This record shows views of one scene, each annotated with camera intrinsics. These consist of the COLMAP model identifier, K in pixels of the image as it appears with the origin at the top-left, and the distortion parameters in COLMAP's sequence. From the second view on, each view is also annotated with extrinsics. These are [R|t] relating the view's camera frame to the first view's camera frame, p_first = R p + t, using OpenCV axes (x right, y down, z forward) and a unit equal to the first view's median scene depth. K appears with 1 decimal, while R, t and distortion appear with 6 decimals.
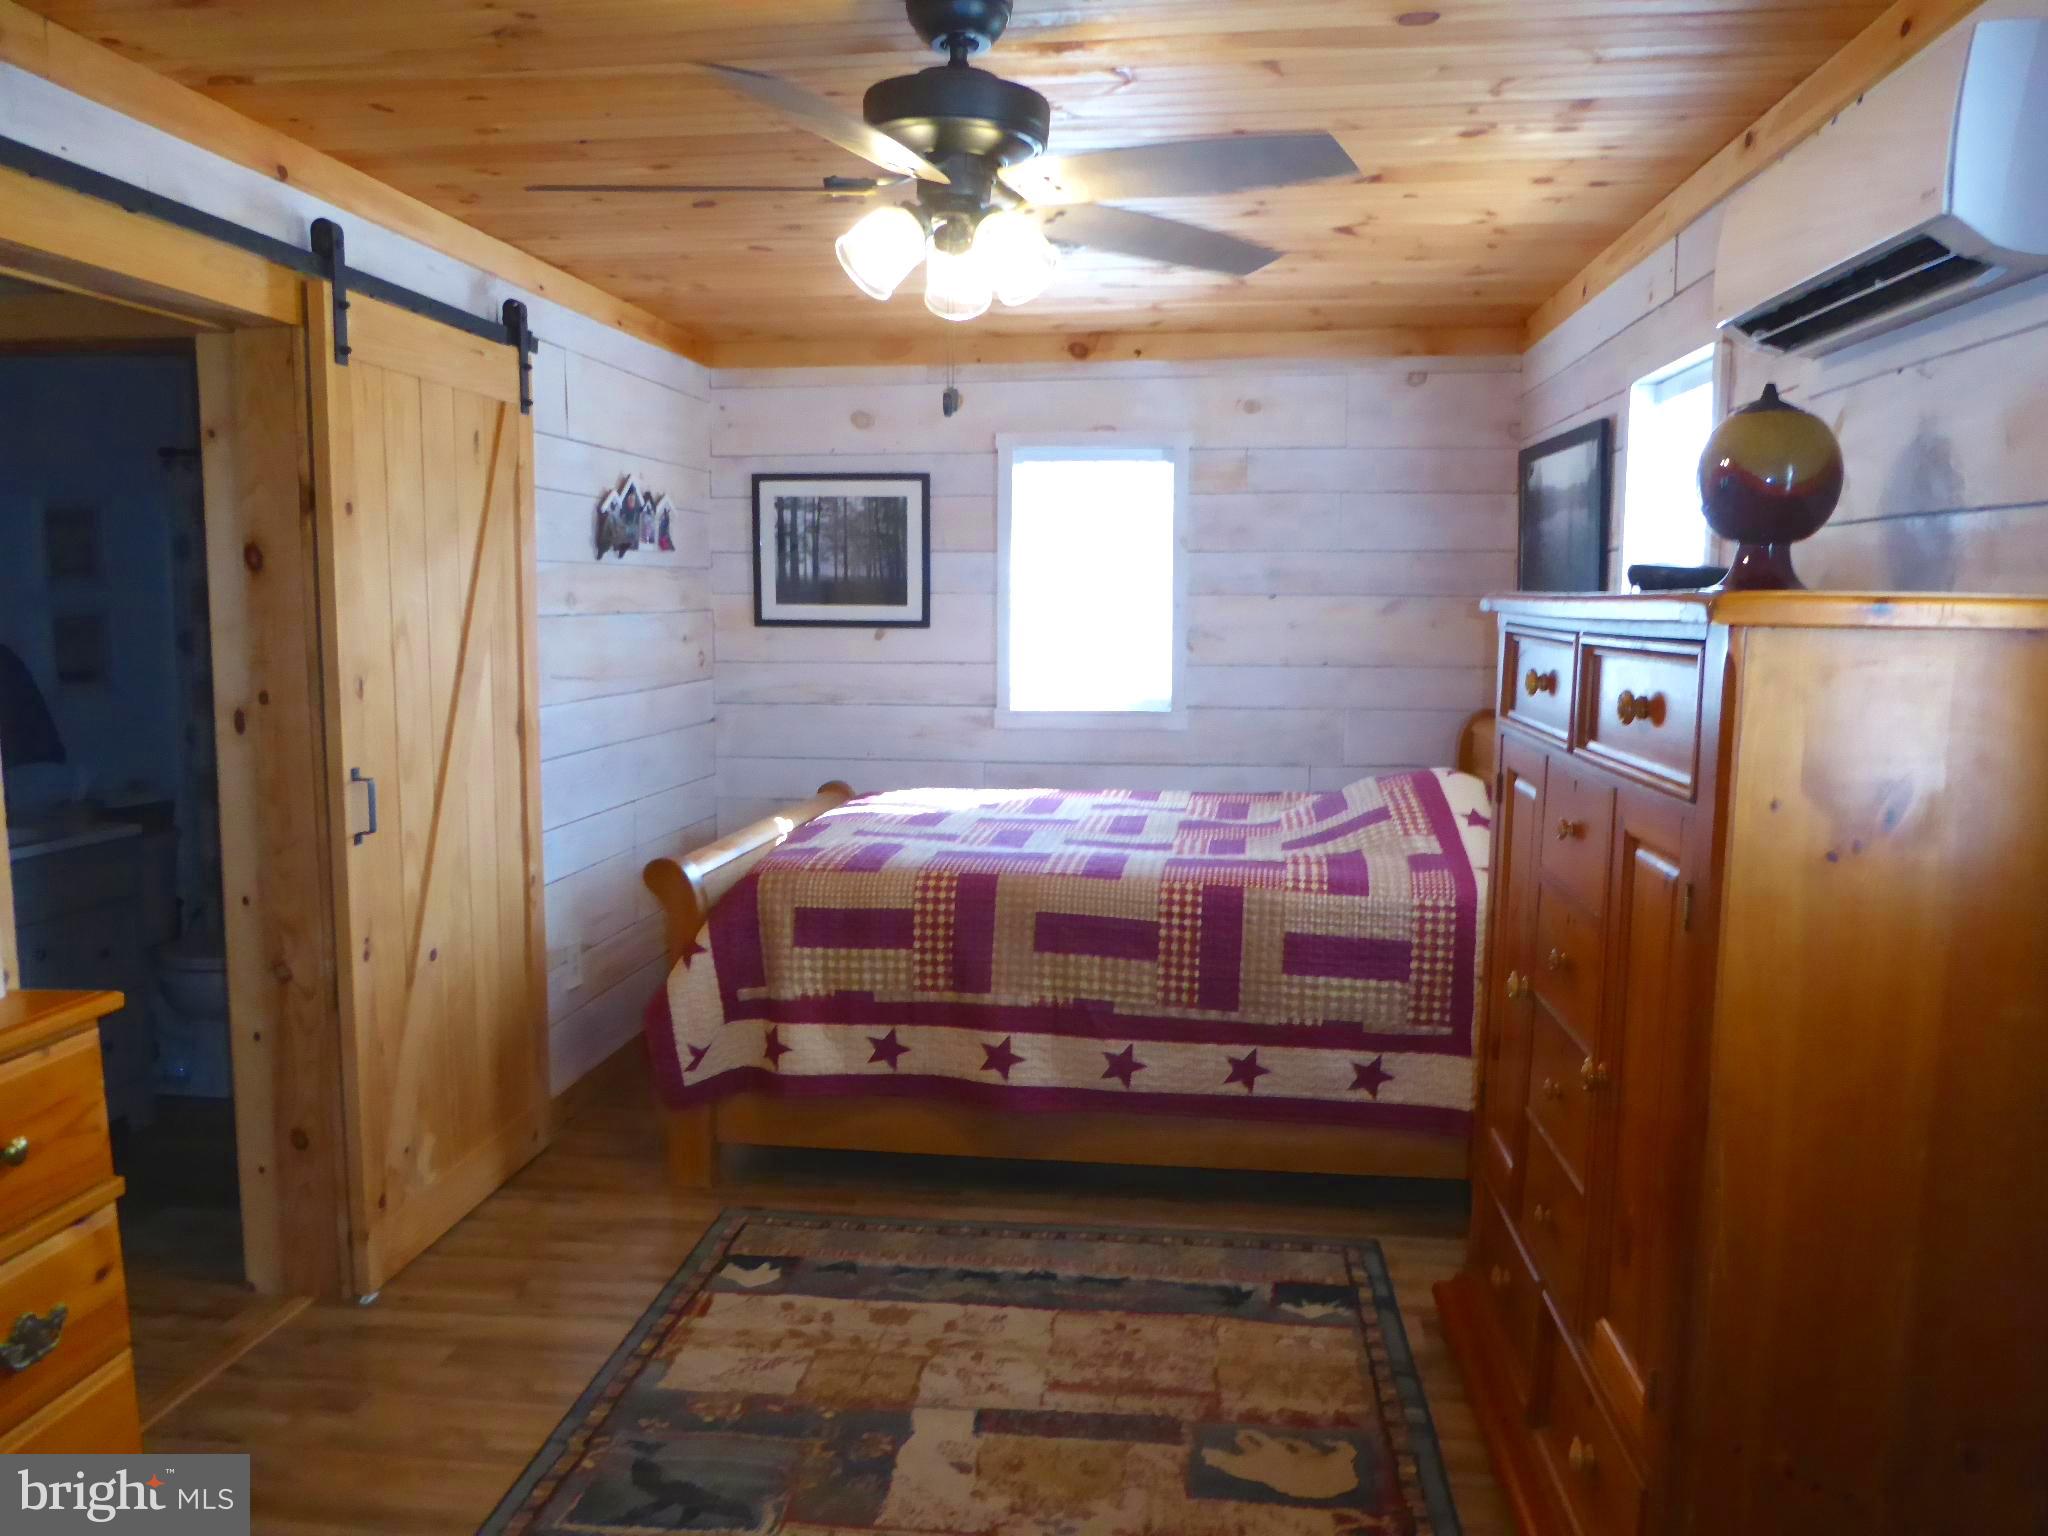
lens RADIAL K [[1453.7, 0, 1033.9], [0, 1453.7, 759.8], [0, 0, 1]] dist [-0.038474, 0.024633]
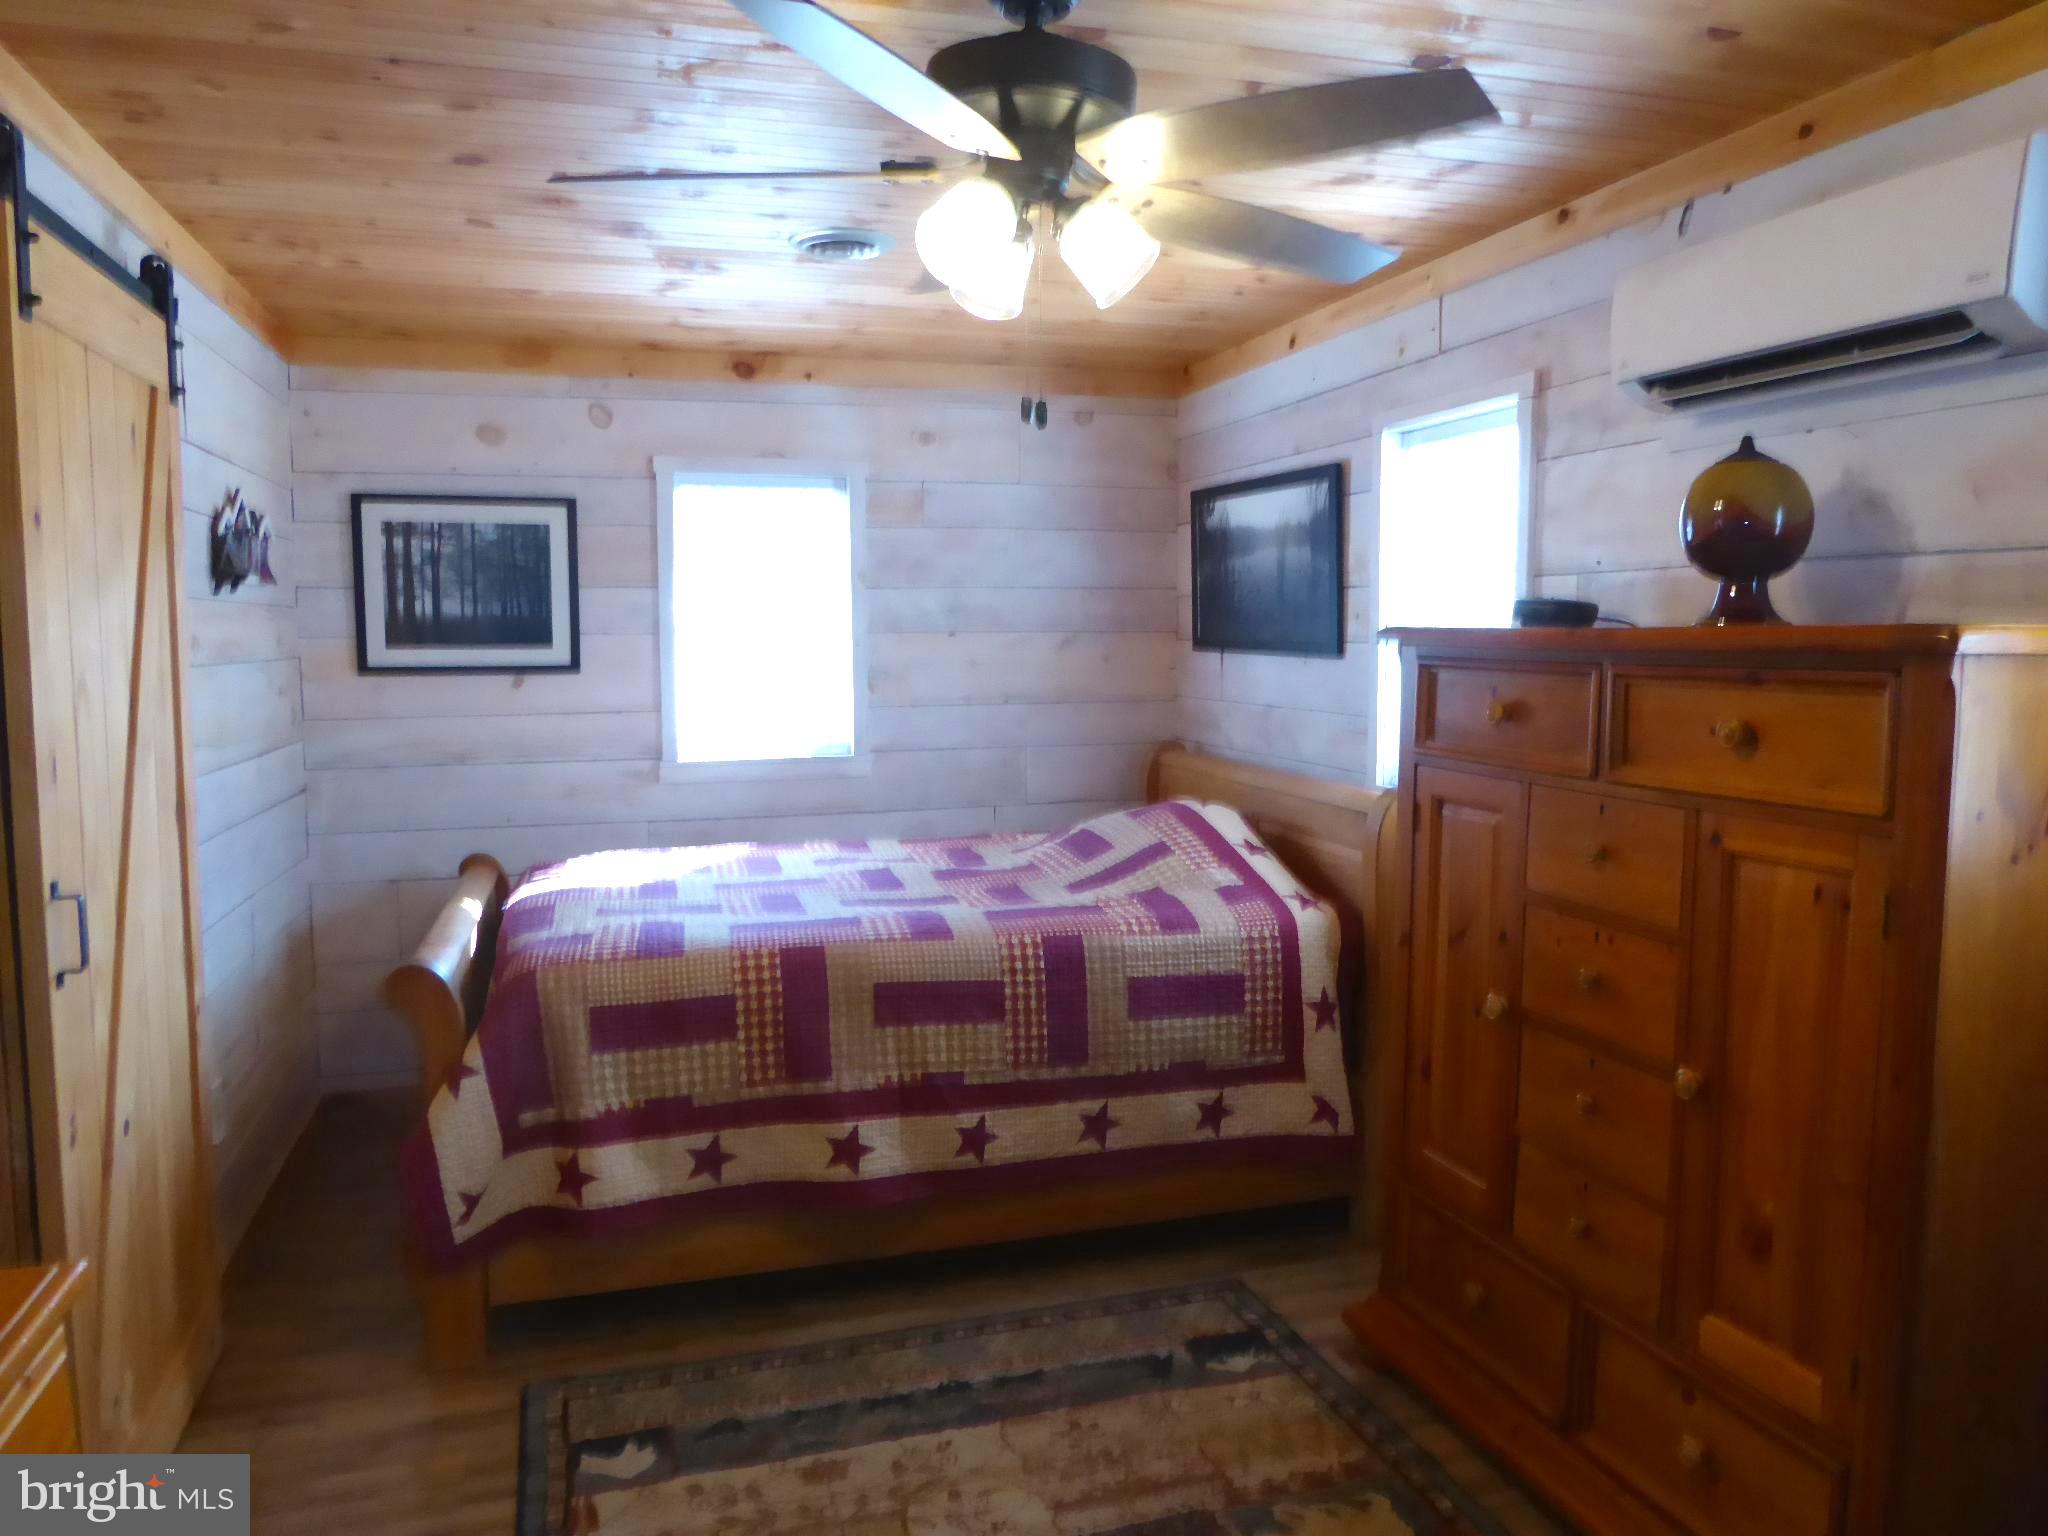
lens RADIAL K [[1453.7, 0, 1033.0], [0, 1453.7, 758.5], [0, 0, 1]] dist [-0.038474, 0.024633]
pose [[0.914510, -0.042641, 0.402310, -0.263469], [0.053346, 0.998457, -0.015436, -0.015438], [-0.401031, 0.035578, 0.915374, 0.128311]]
